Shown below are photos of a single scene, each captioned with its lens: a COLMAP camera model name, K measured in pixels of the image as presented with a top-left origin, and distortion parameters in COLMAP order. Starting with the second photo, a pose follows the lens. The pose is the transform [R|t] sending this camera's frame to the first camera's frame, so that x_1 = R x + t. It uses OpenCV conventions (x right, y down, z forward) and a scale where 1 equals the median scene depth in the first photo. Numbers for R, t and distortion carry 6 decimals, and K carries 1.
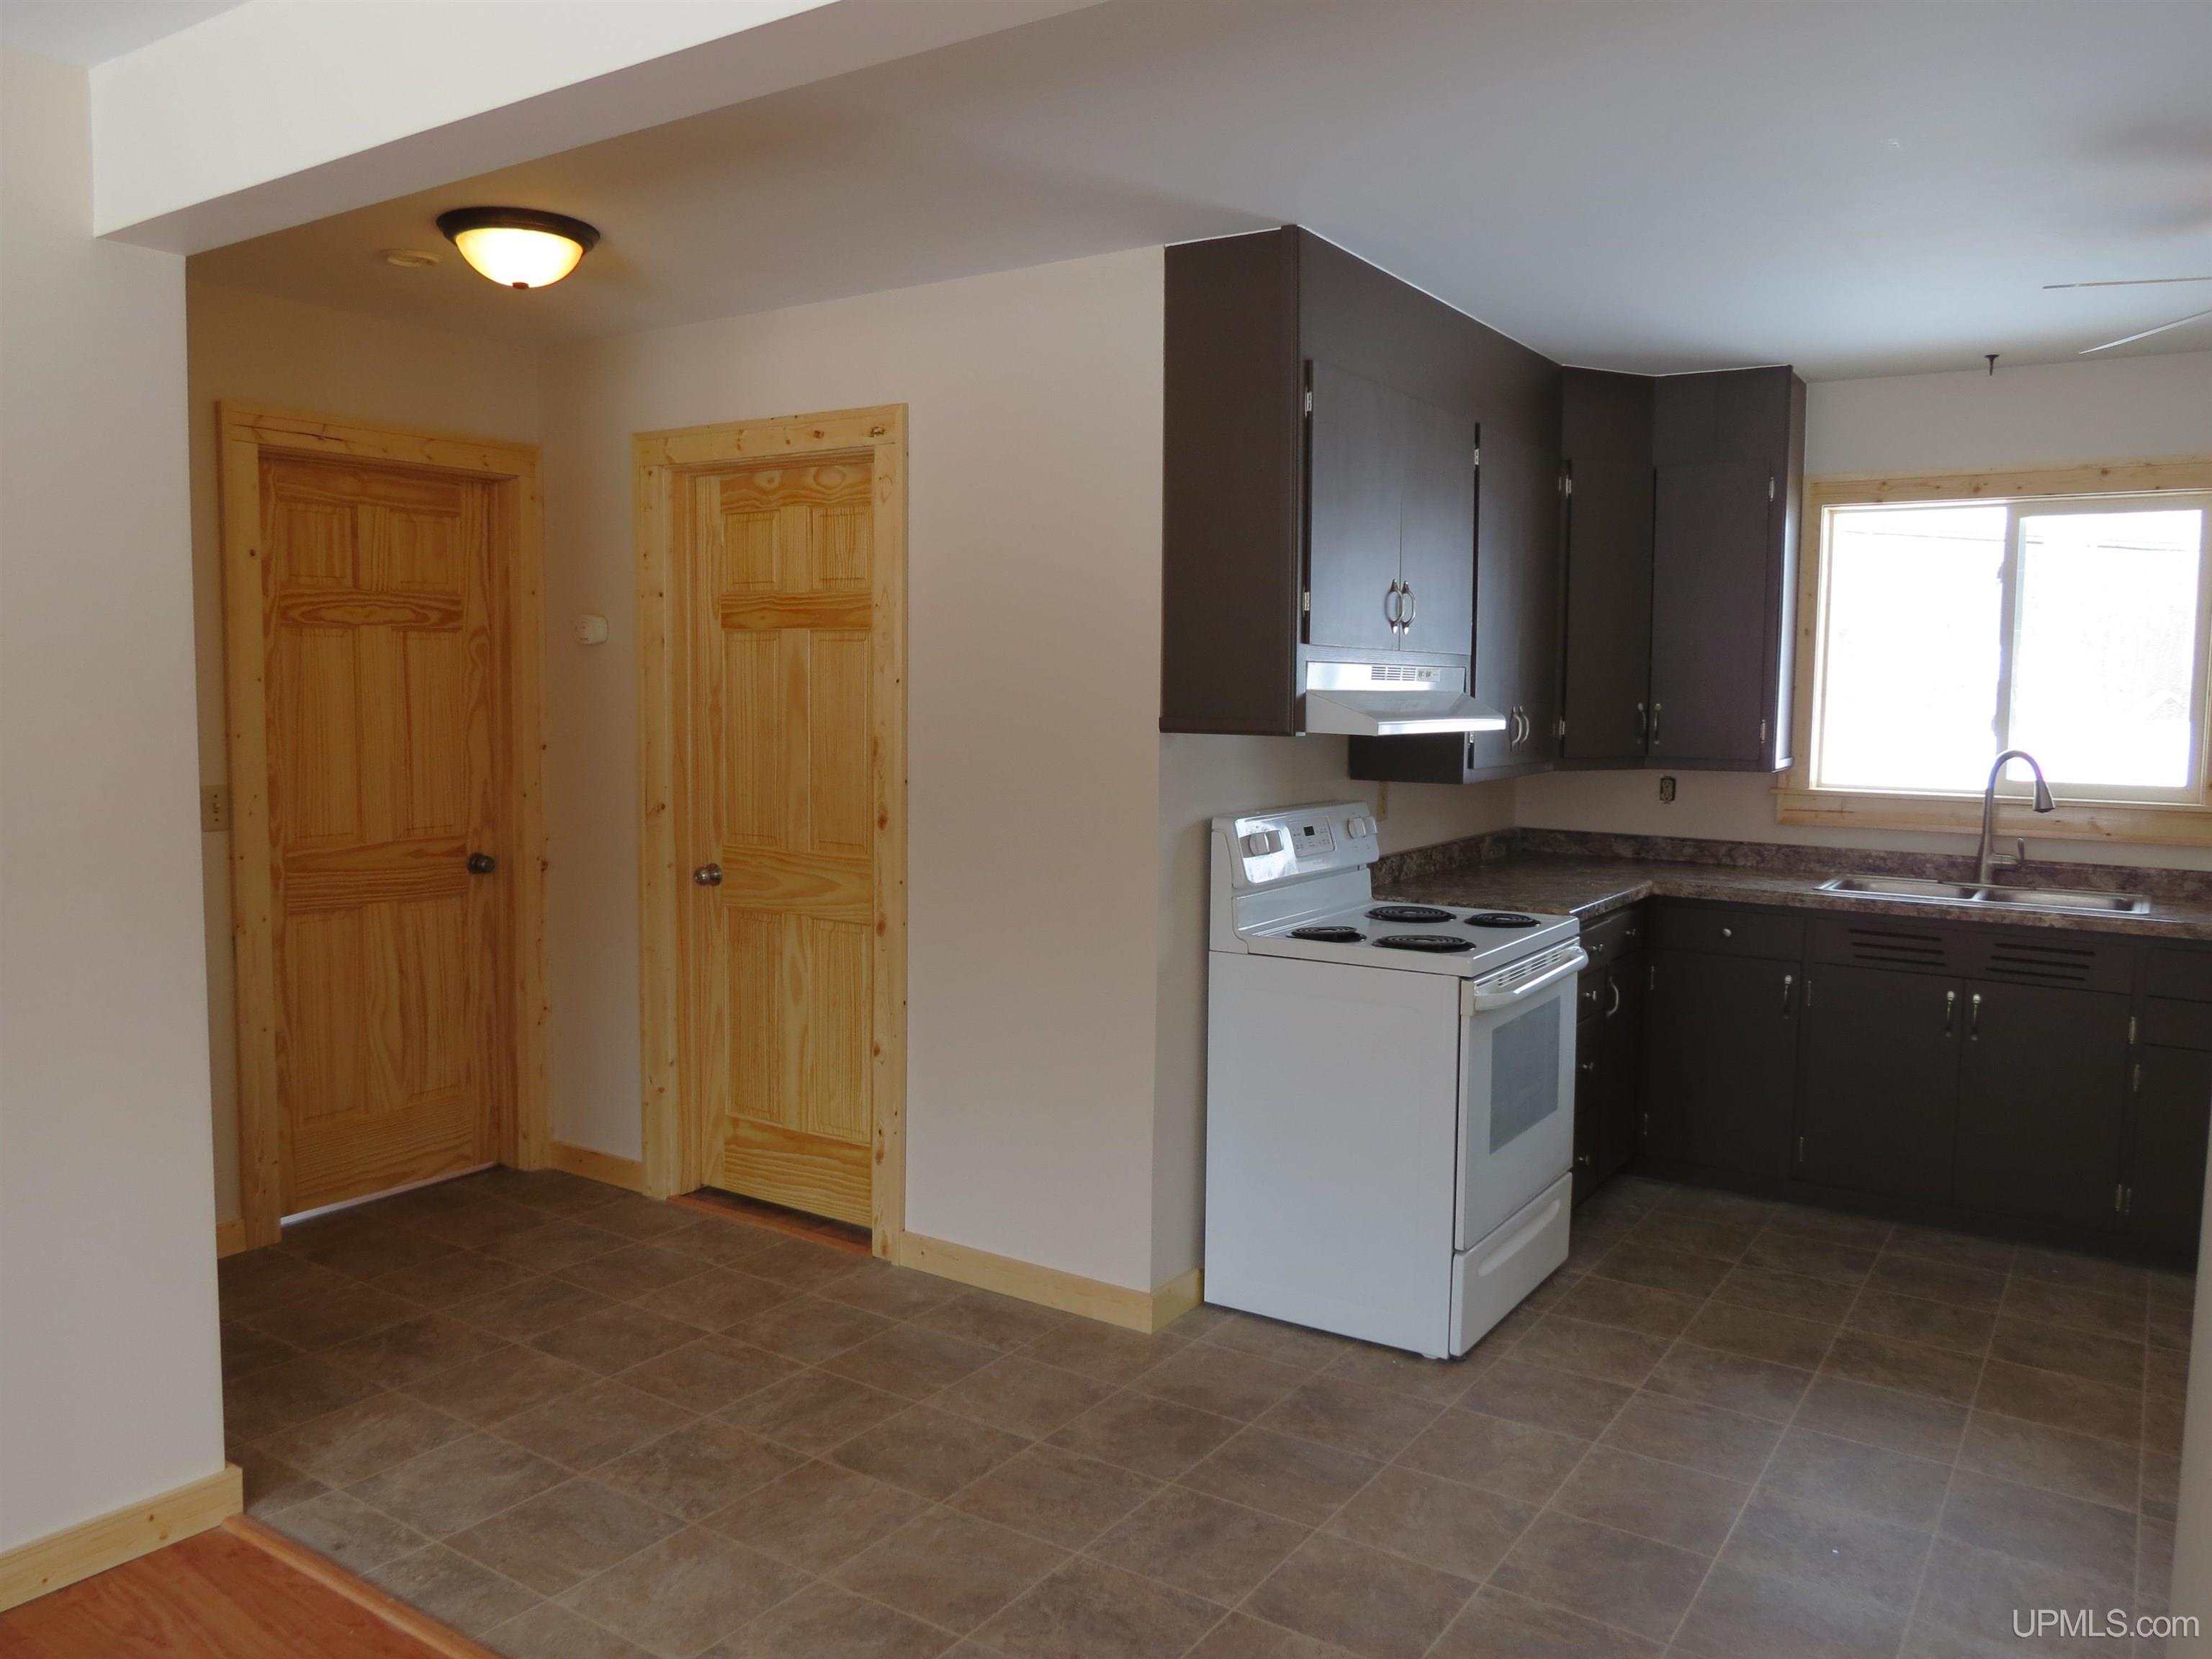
lens RADIAL K [[1621.2, 0, 1102.9], [0, 1621.2, 818.4], [0, 0, 1]] dist [-0.057884, 0.041279]
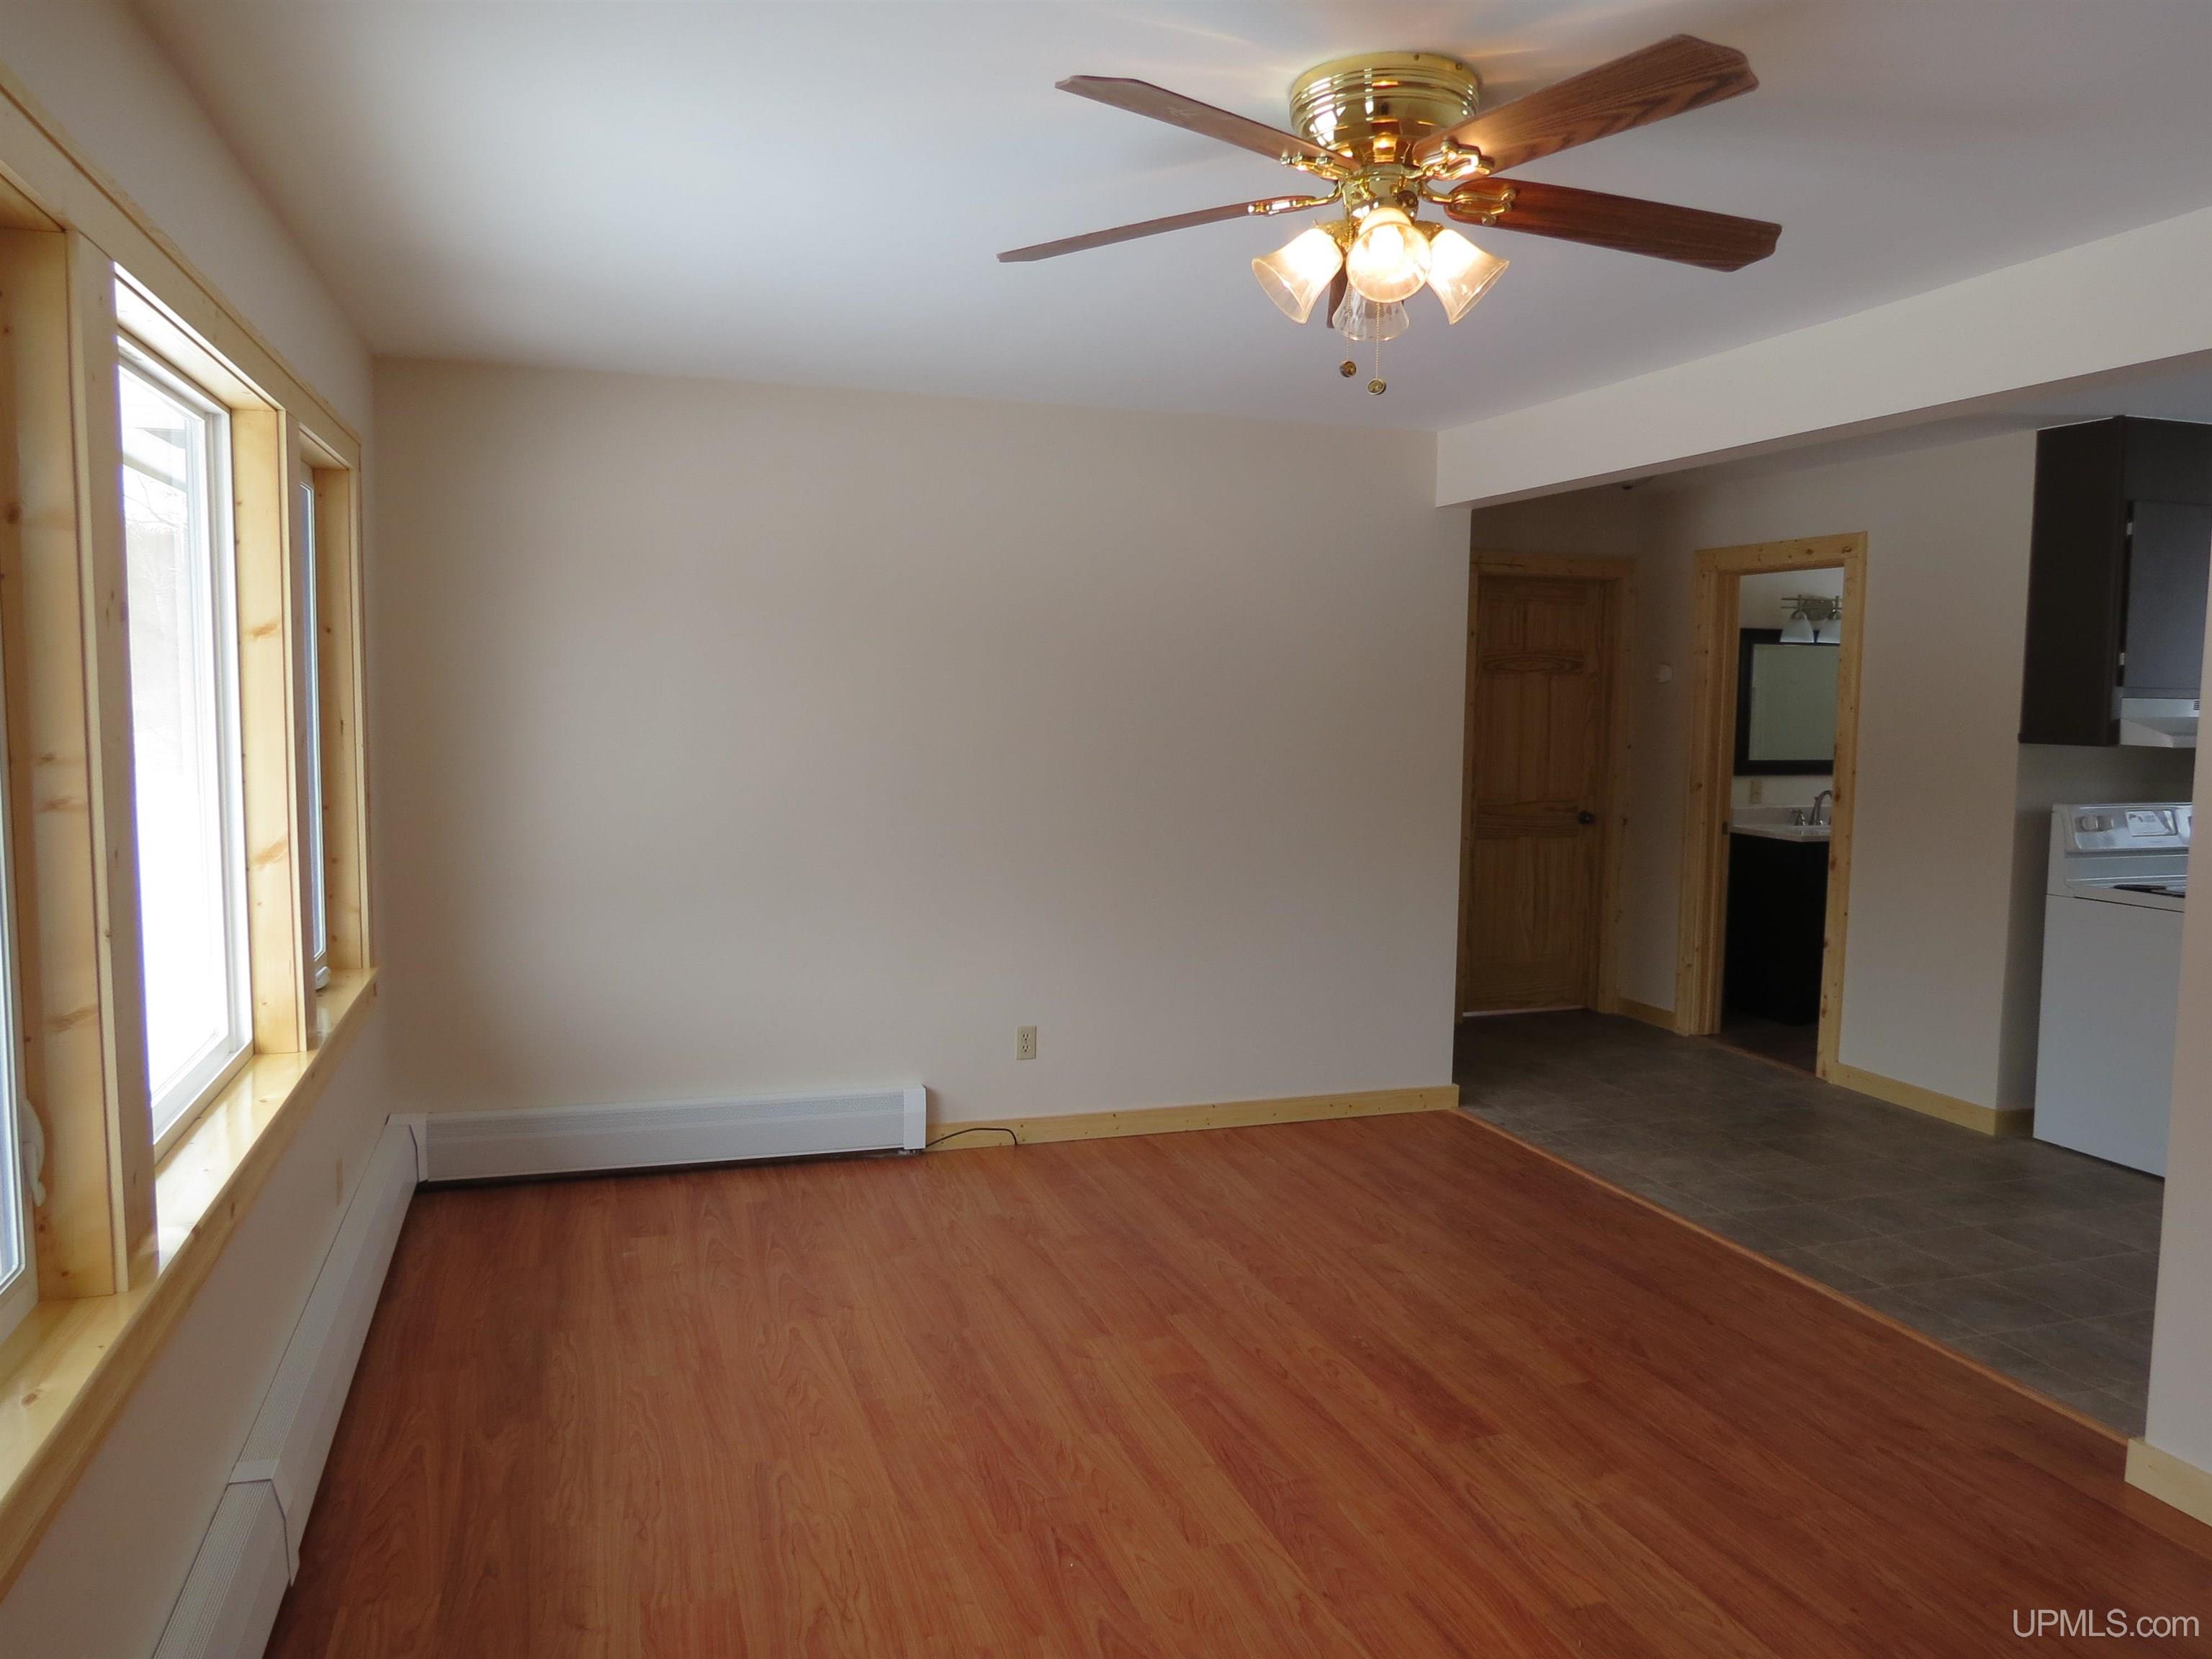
lens RADIAL K [[1558.5, 0, 1105.0], [0, 1558.5, 823.3], [0, 0, 1]] dist [-0.039986, 0.011475]
pose [[0.787387, 0.050488, -0.614388, 0.205235], [-0.053638, 0.998472, 0.013310, 0.041944], [0.614121, 0.022474, 0.788892, -0.566275]]
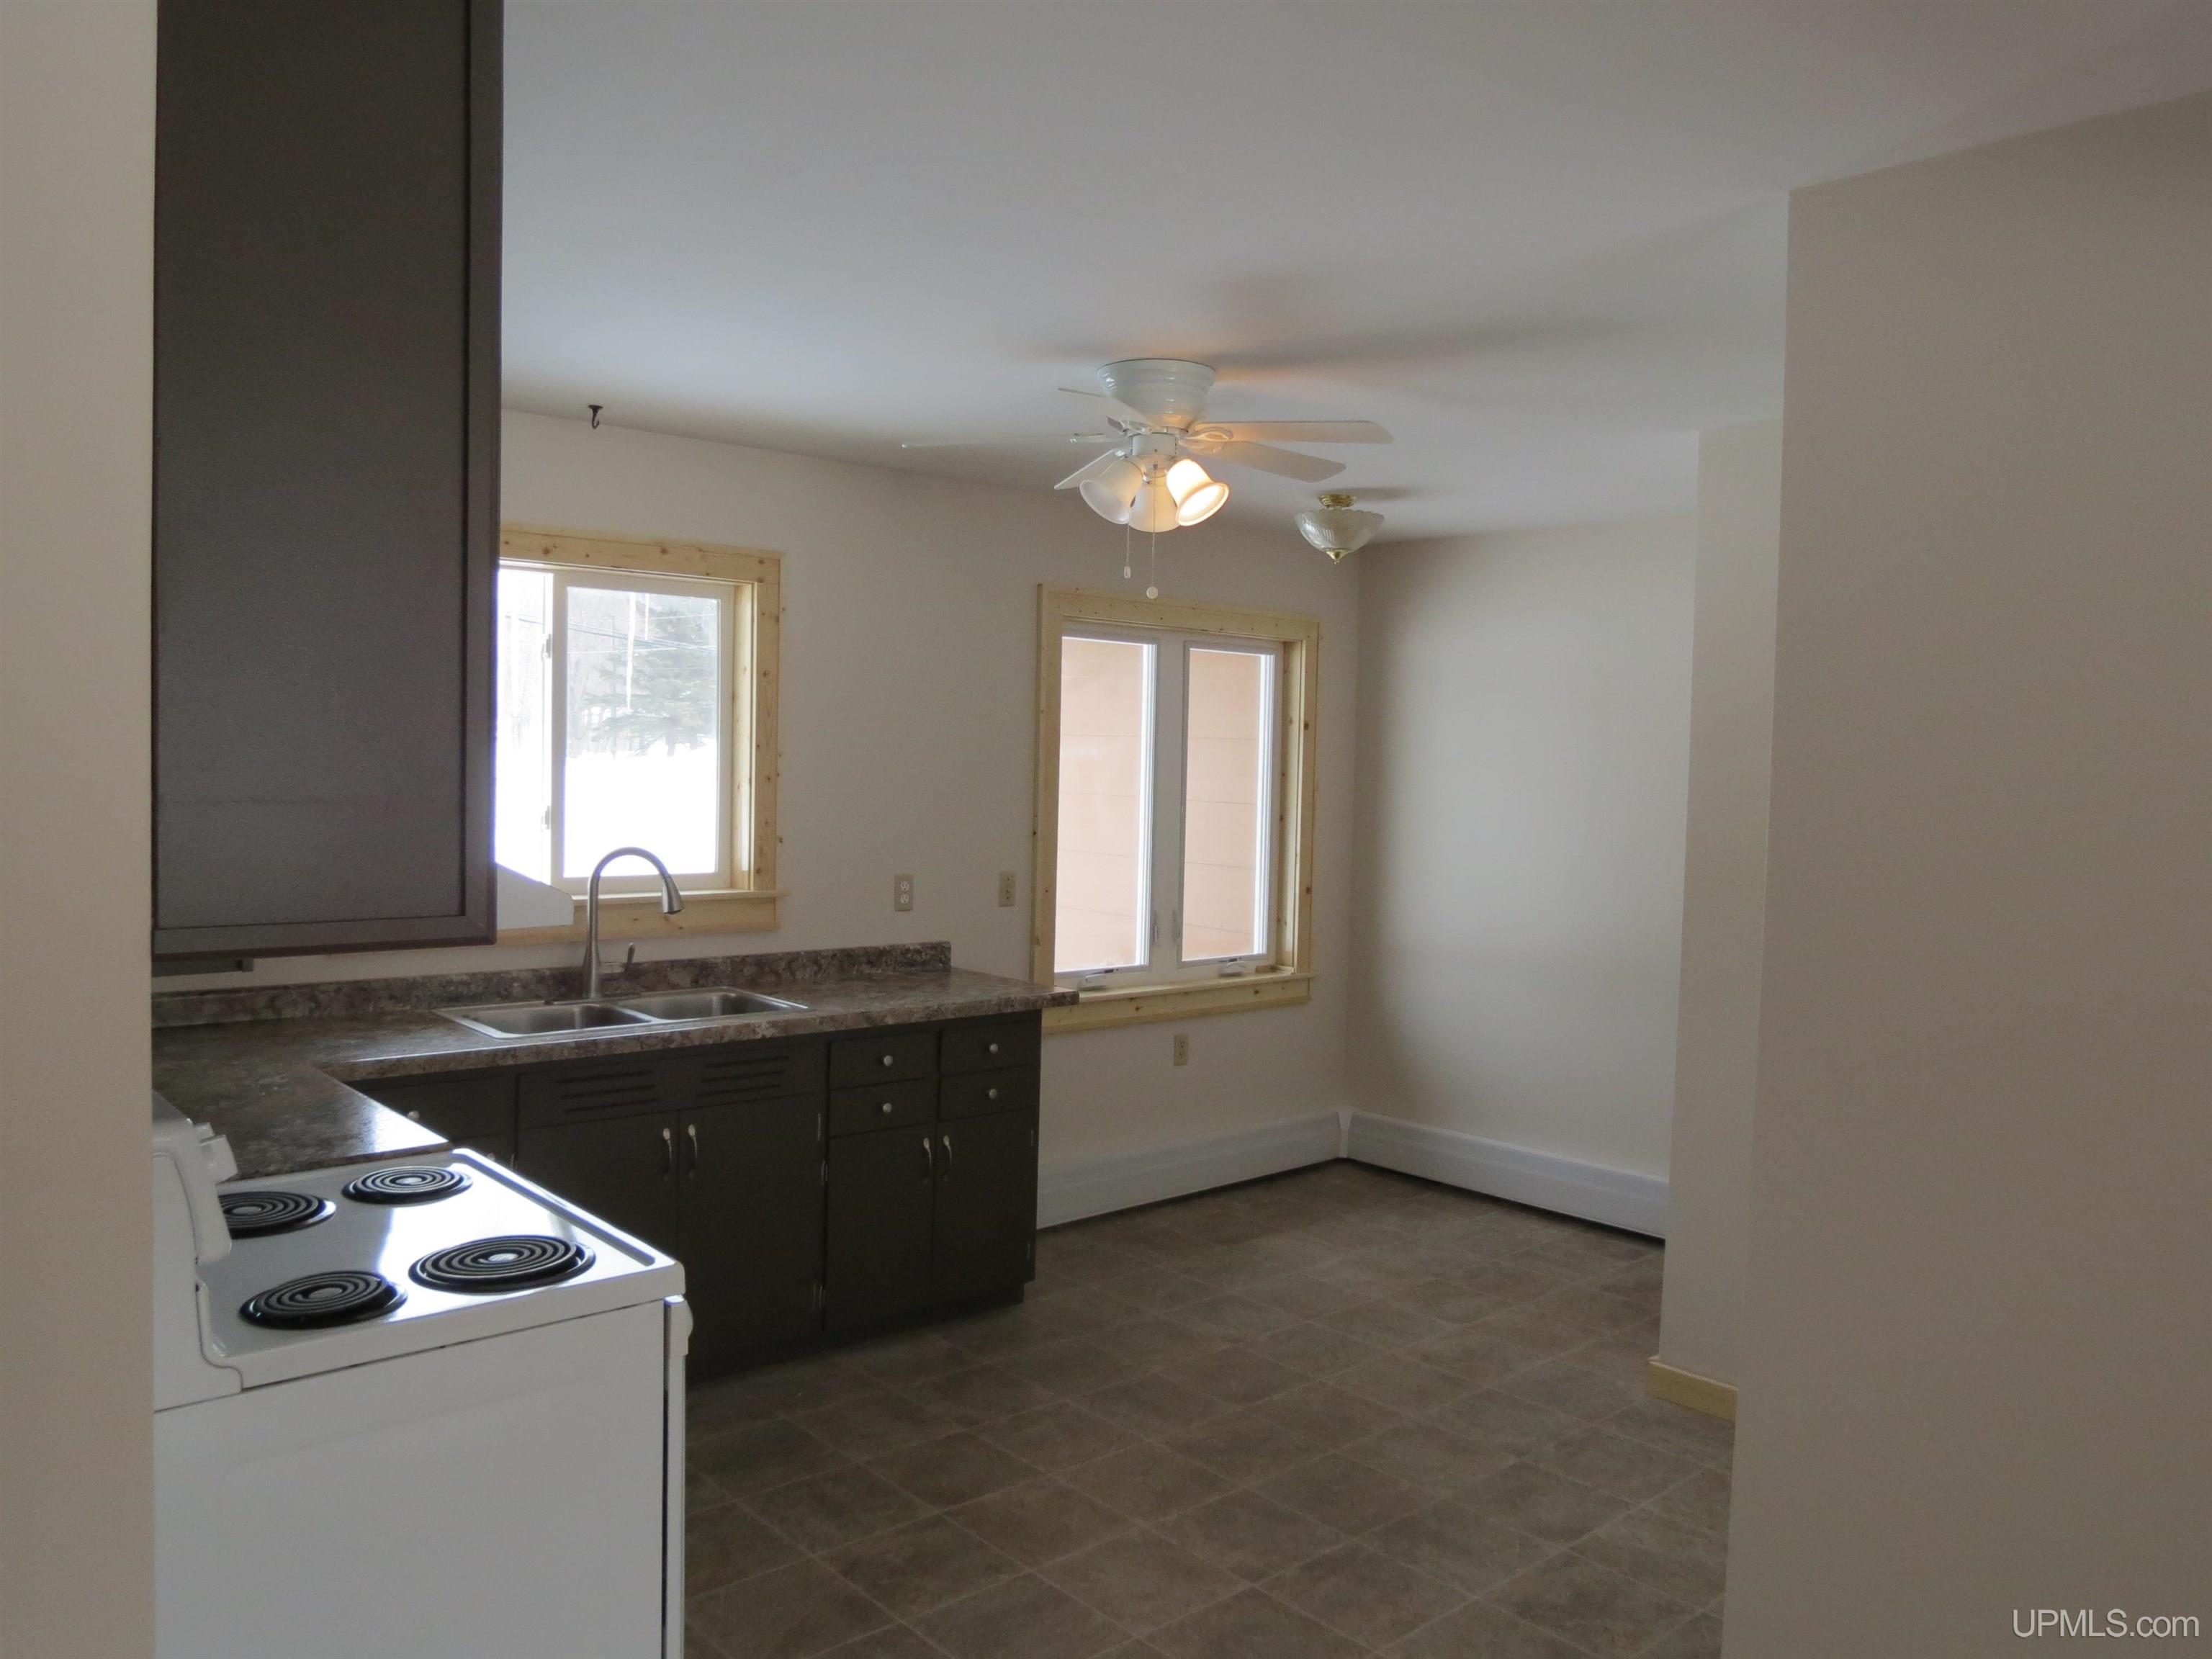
lens RADIAL K [[1603.6, 0, 1102.5], [0, 1603.6, 818.2], [0, 0, 1]] dist [-0.052867, 0.007789]
pose [[0.250073, -0.043302, 0.967258, -0.247443], [0.059469, 0.997800, 0.029294, -0.072788], [-0.966399, 0.050196, 0.252098, 0.534928]]
